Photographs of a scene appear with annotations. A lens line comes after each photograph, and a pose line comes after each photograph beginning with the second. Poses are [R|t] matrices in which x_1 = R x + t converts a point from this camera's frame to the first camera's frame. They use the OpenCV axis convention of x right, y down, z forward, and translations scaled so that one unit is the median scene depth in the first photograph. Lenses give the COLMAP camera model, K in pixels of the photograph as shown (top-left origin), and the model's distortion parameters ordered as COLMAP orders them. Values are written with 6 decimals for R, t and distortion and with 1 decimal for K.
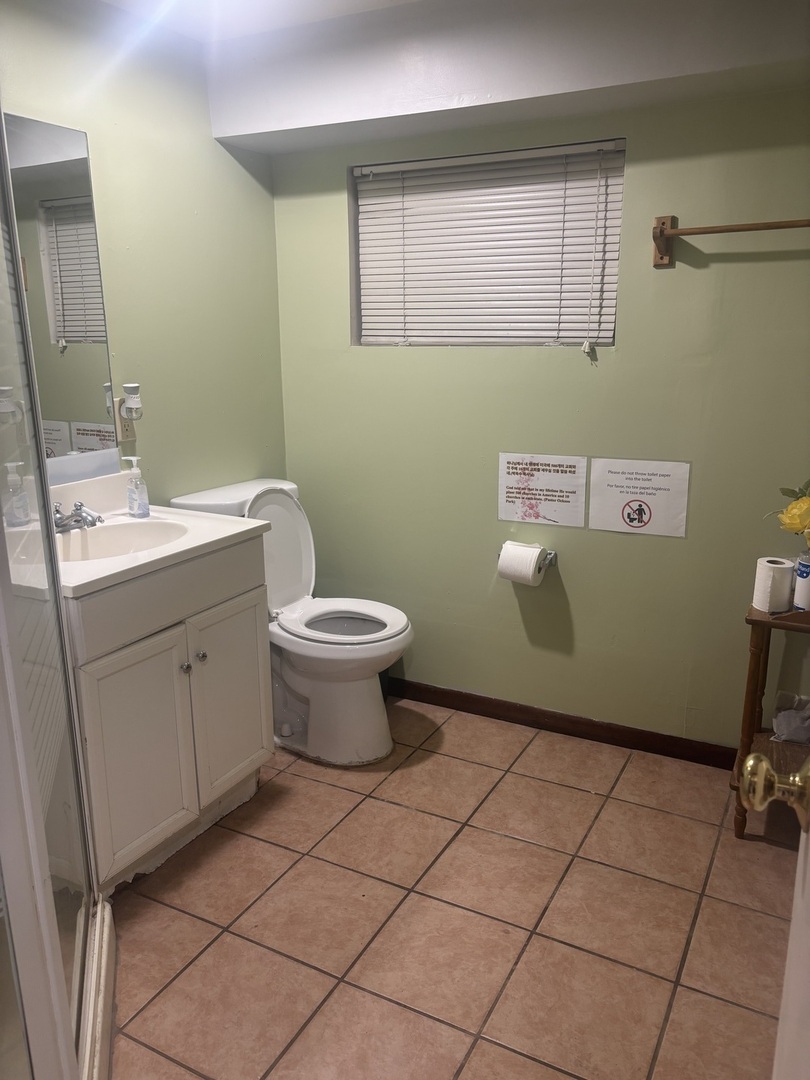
lens RADIAL K [[835.1, 0, 406.2], [0, 835.1, 542.7], [0, 0, 1]] dist [0.066552, 0.005734]
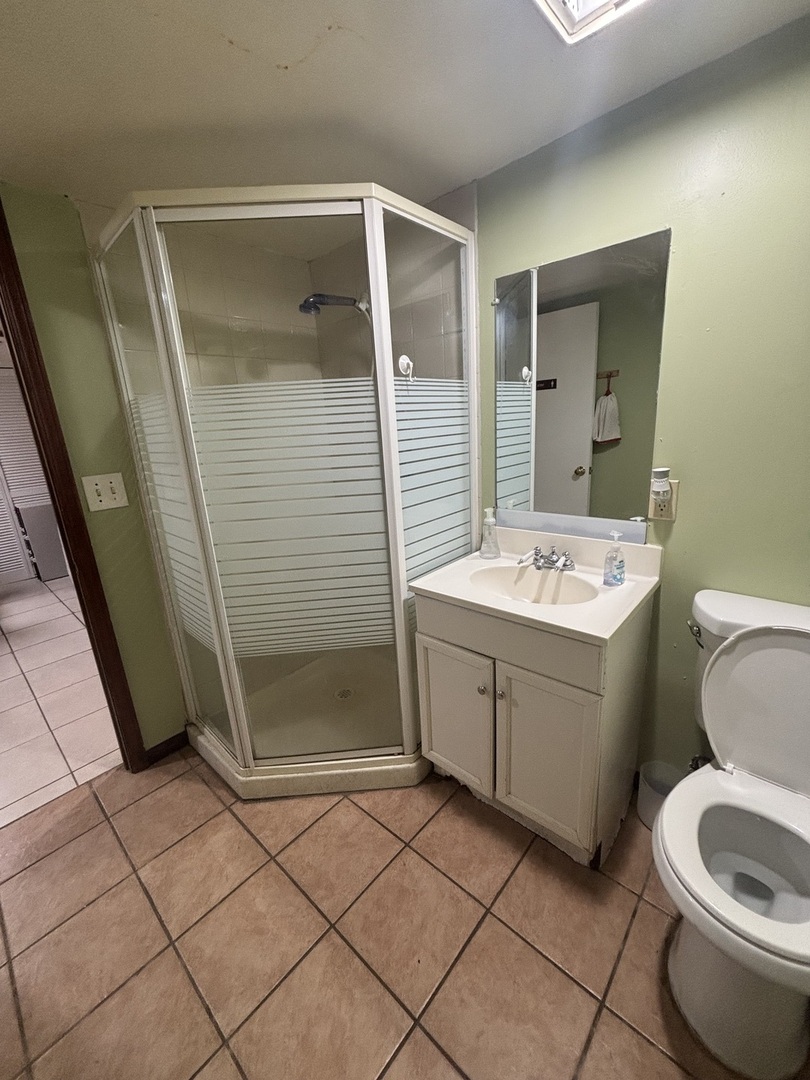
lens RADIAL K [[435.4, 0, 405.6], [0, 435.4, 537.4], [0, 0, 1]] dist [0.011711, -0.000532]
pose [[-0.241277, 0.261696, -0.934506, 0.357614], [-0.177960, 0.934694, 0.307696, -0.273154], [0.954000, 0.240544, -0.178949, 1.015670]]
